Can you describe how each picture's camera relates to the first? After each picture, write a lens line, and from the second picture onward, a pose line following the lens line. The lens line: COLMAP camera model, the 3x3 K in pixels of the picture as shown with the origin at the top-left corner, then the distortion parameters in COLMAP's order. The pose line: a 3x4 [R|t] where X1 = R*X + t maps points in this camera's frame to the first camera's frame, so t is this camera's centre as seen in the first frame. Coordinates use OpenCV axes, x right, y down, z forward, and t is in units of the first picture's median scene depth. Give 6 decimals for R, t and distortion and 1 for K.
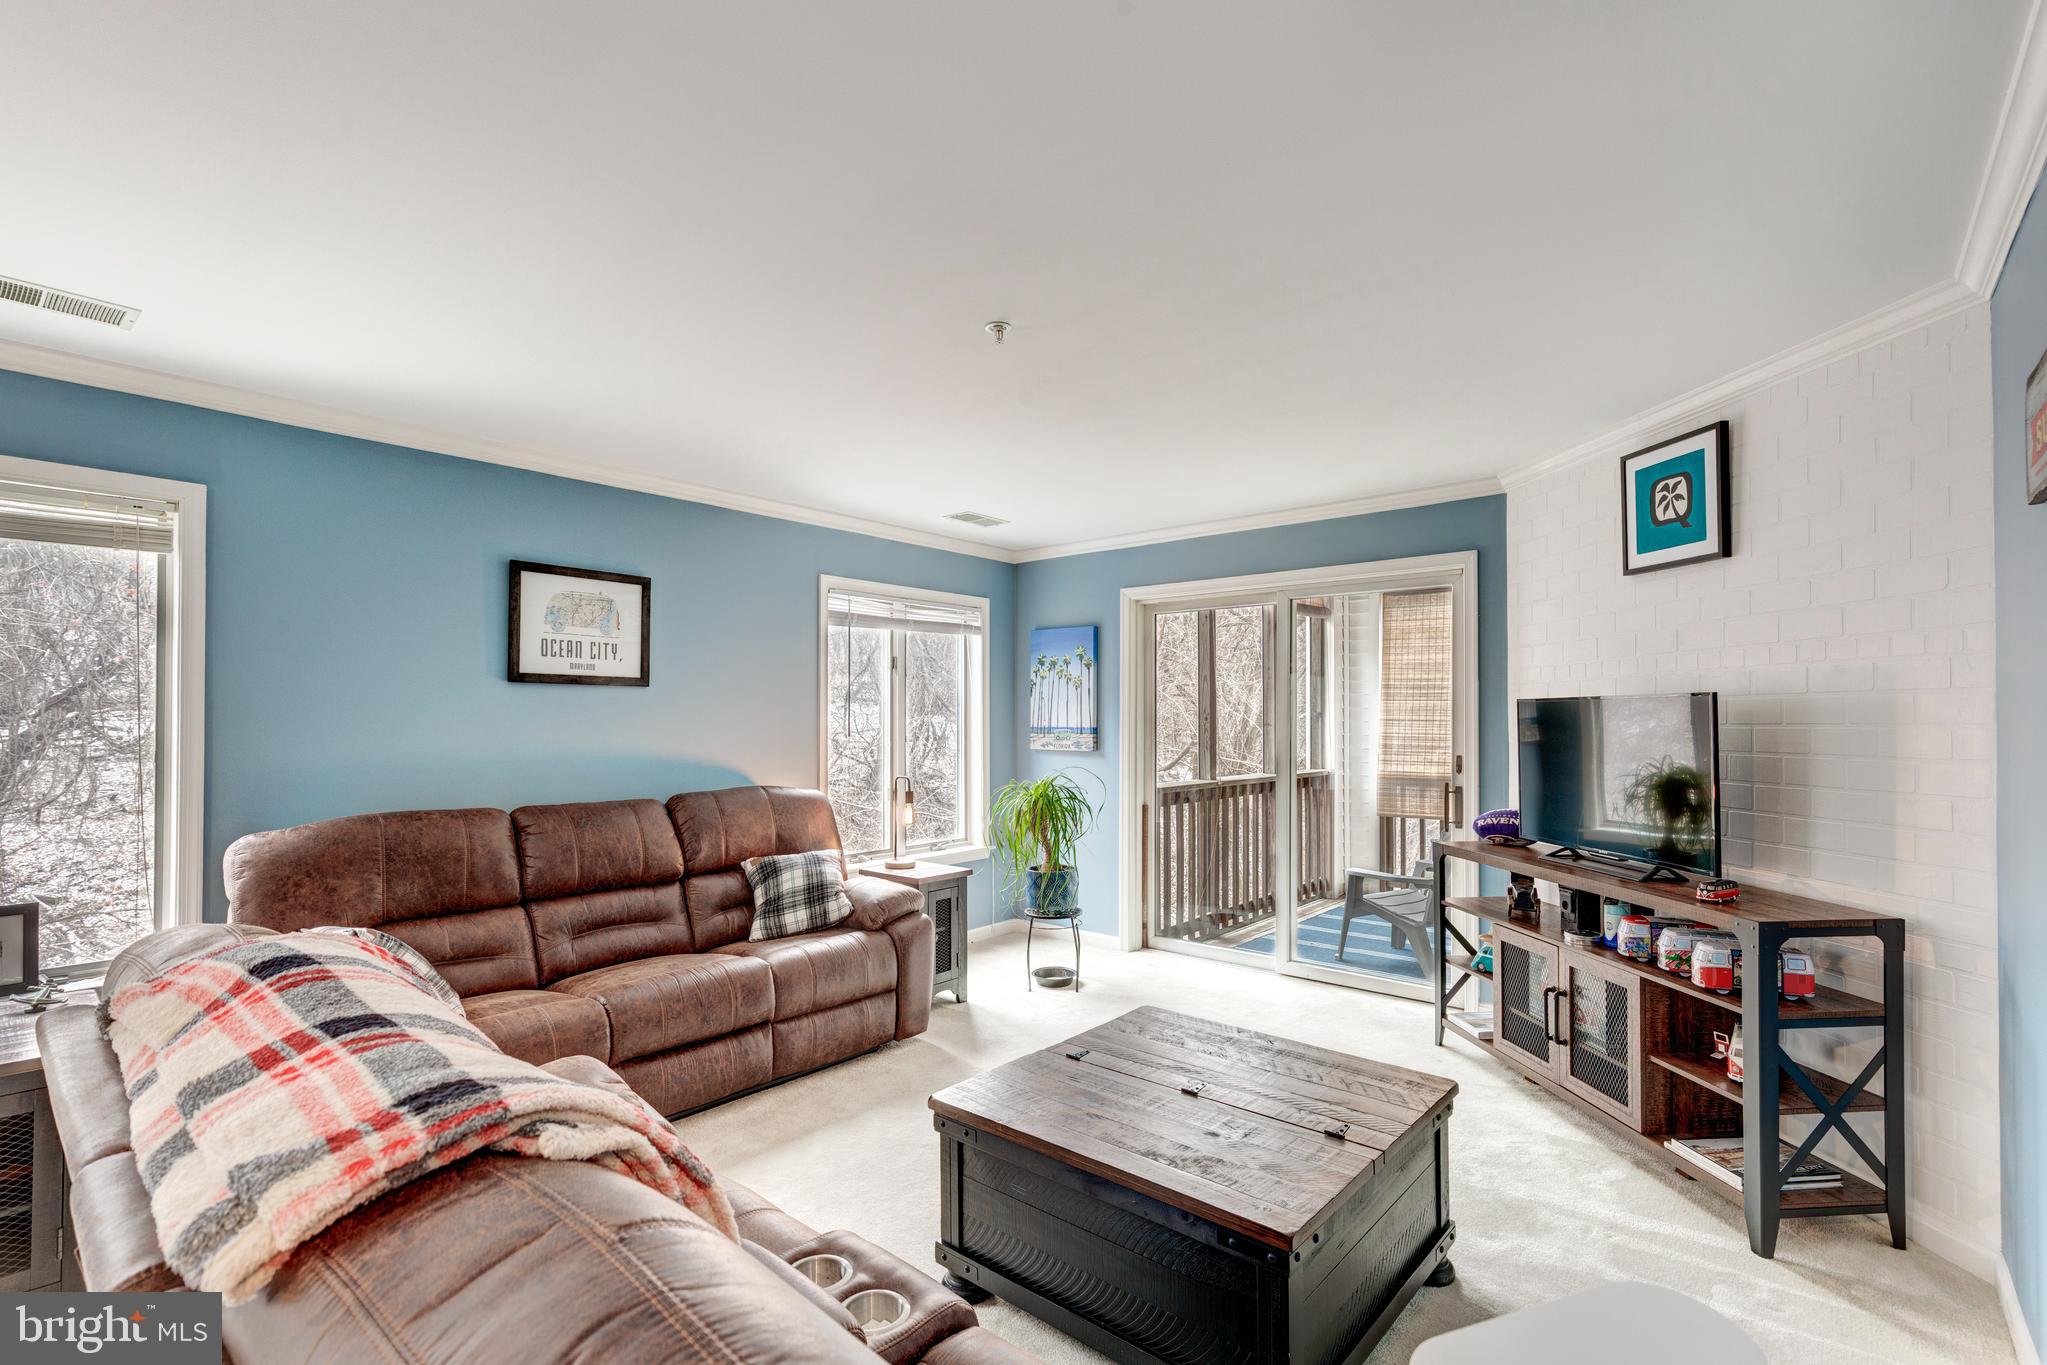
lens RADIAL K [[941.4, 0, 1014.3], [0, 941.4, 704.5], [0, 0, 1]] dist [0.008298, -0.001263]
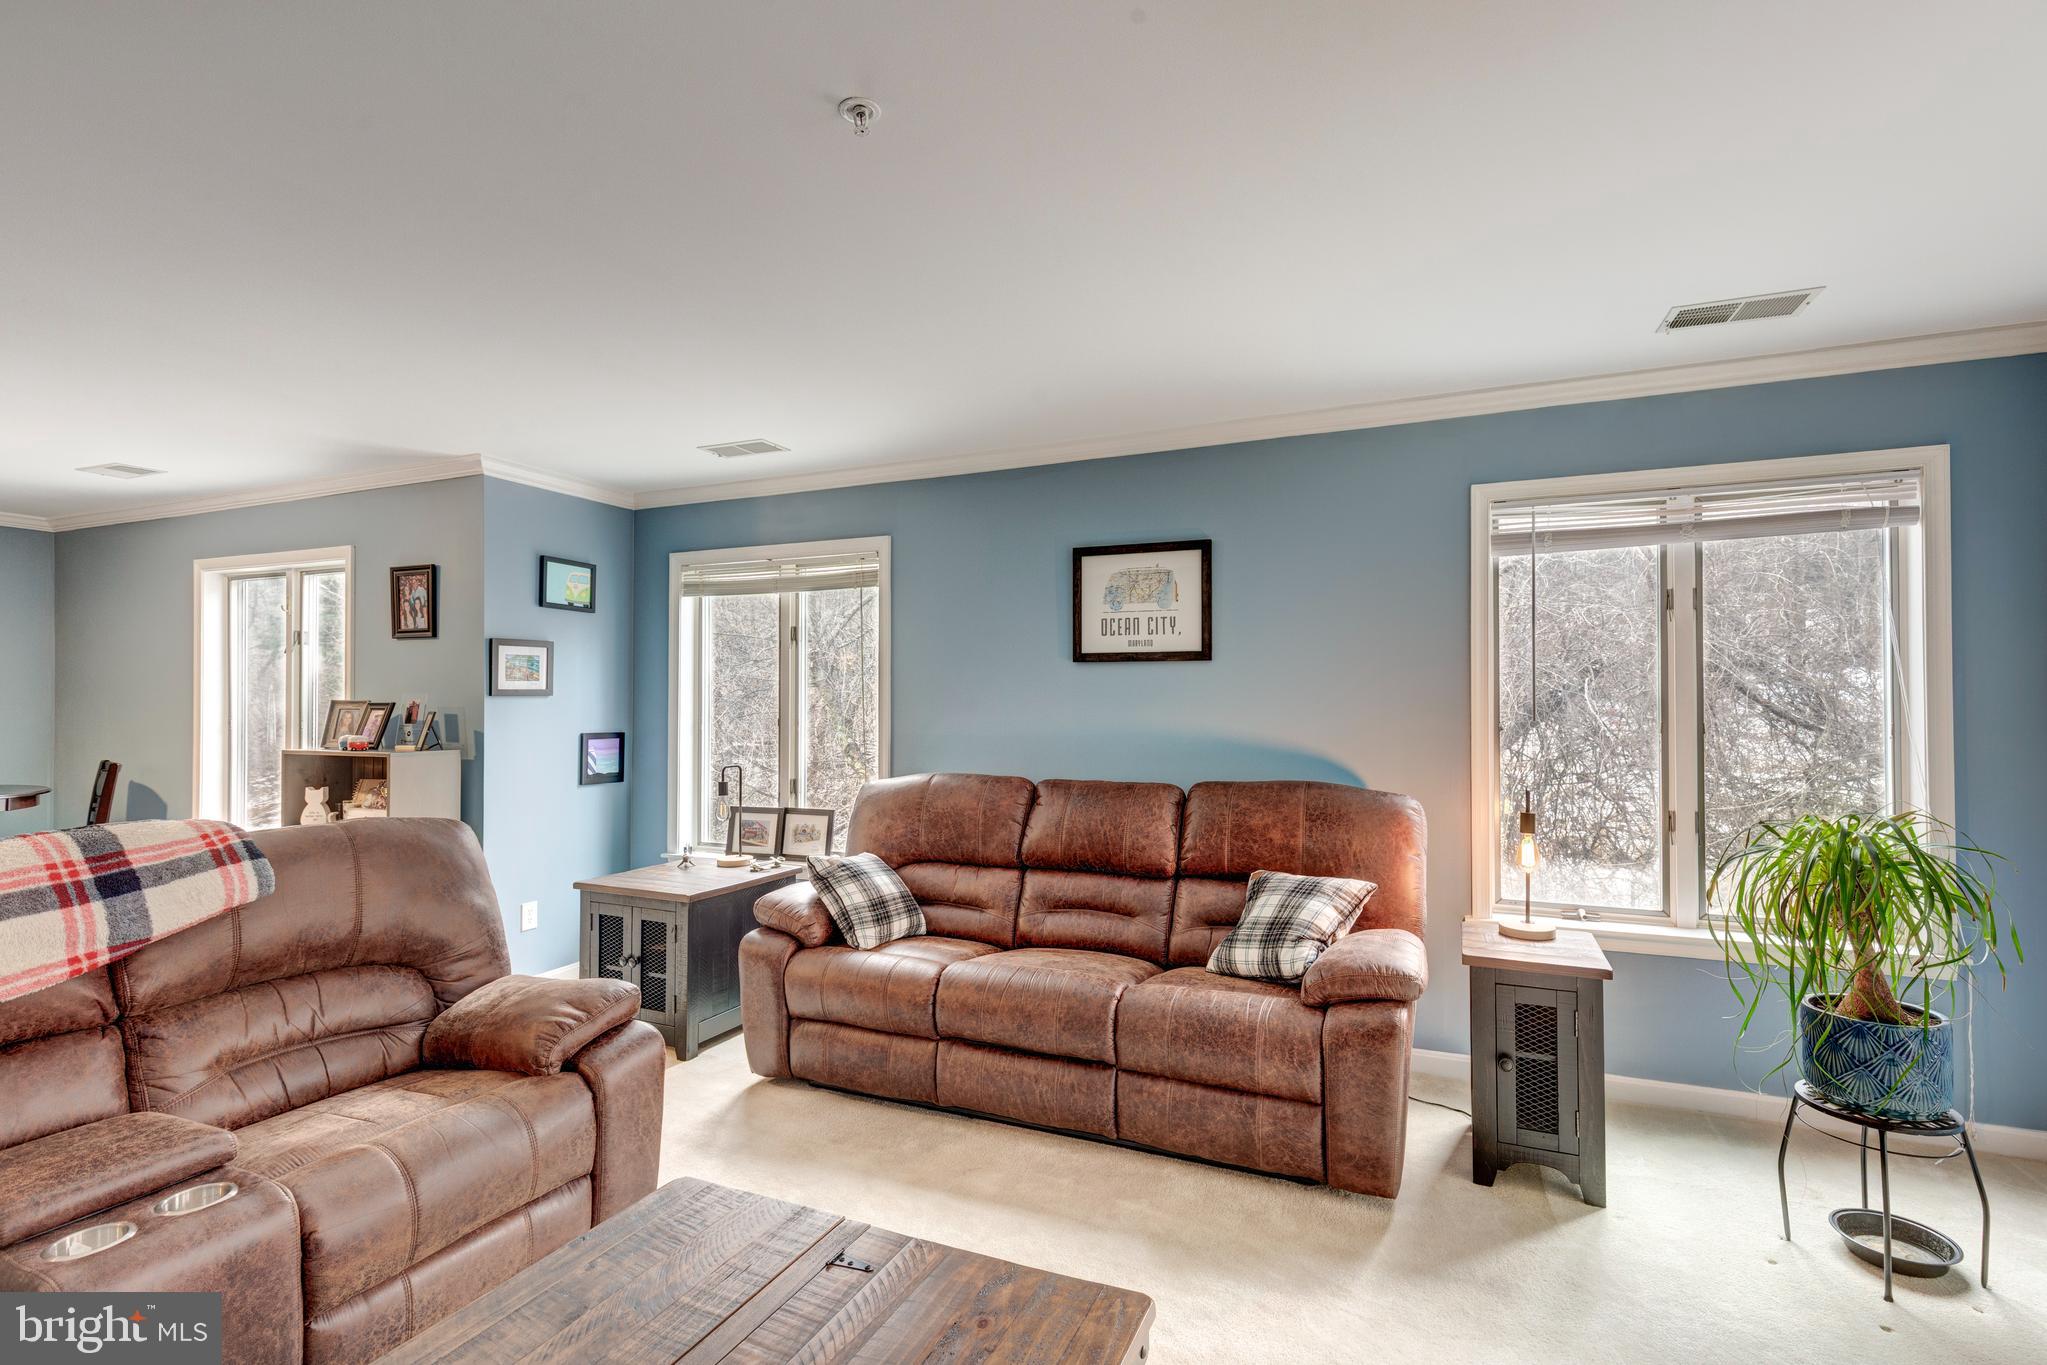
lens RADIAL K [[941.4, 0, 1022.0], [0, 941.4, 671.7], [0, 0, 1]] dist [0.008298, -0.001263]
pose [[0.293346, -0.026441, -0.955641, 0.446363], [0.020153, 0.999566, -0.021470, 0.008209], [0.955794, -0.012961, 0.293752, 0.598944]]
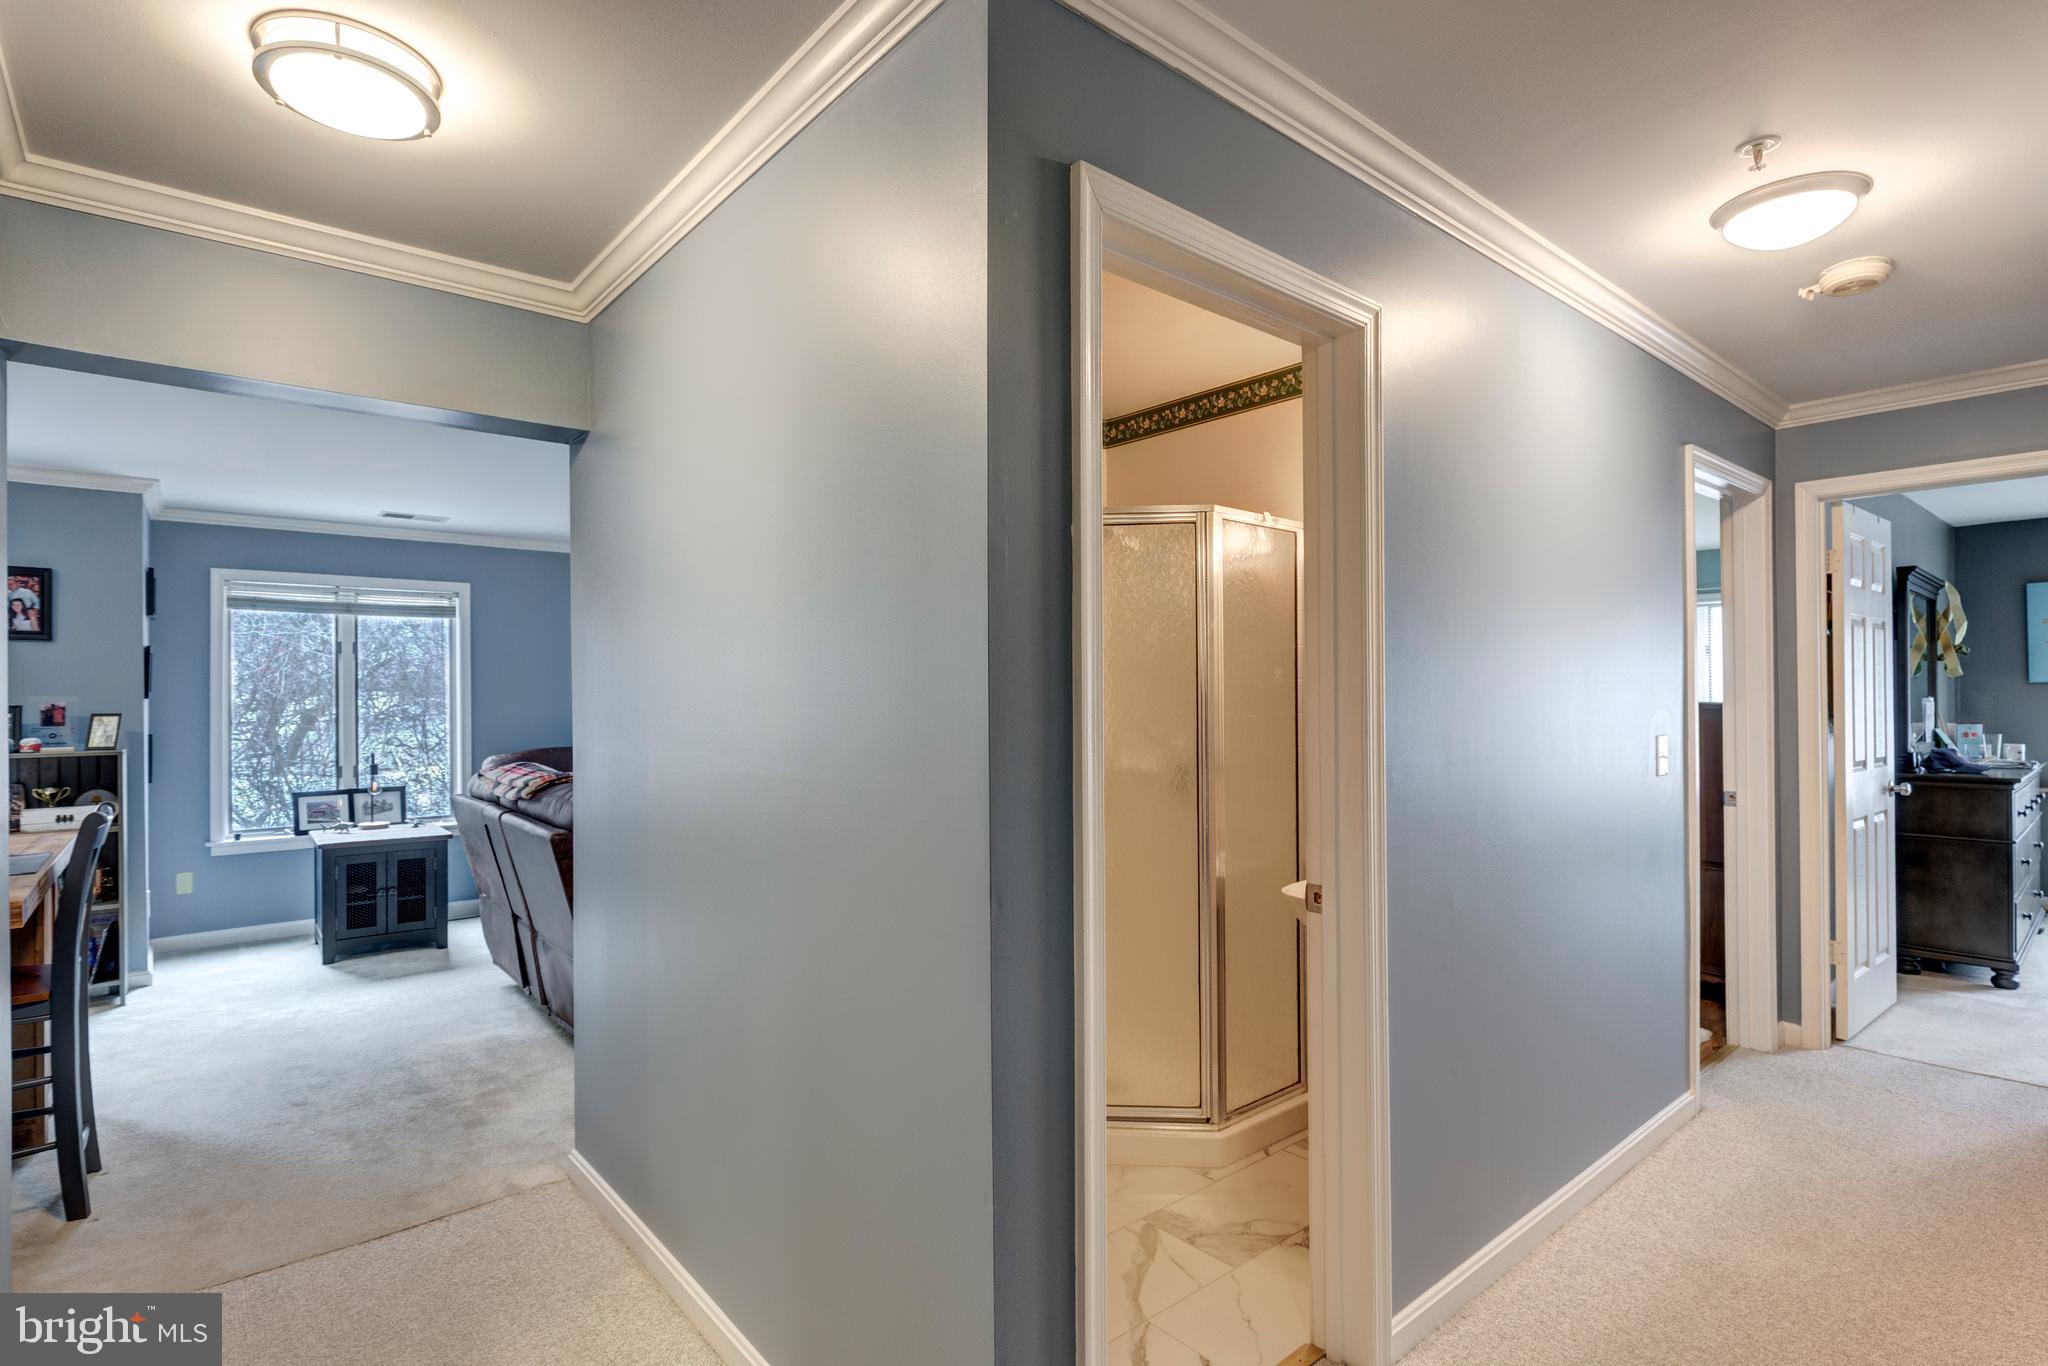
lens RADIAL K [[987.7, 0, 1028.0], [0, 987.7, 690.1], [0, 0, 1]] dist [-0.007952, 0.002337]
pose [[0.989719, -0.014505, -0.142286, 0.490876], [0.016243, 0.999807, 0.011060, -0.005905], [0.142098, -0.013258, 0.989764, -0.727037]]
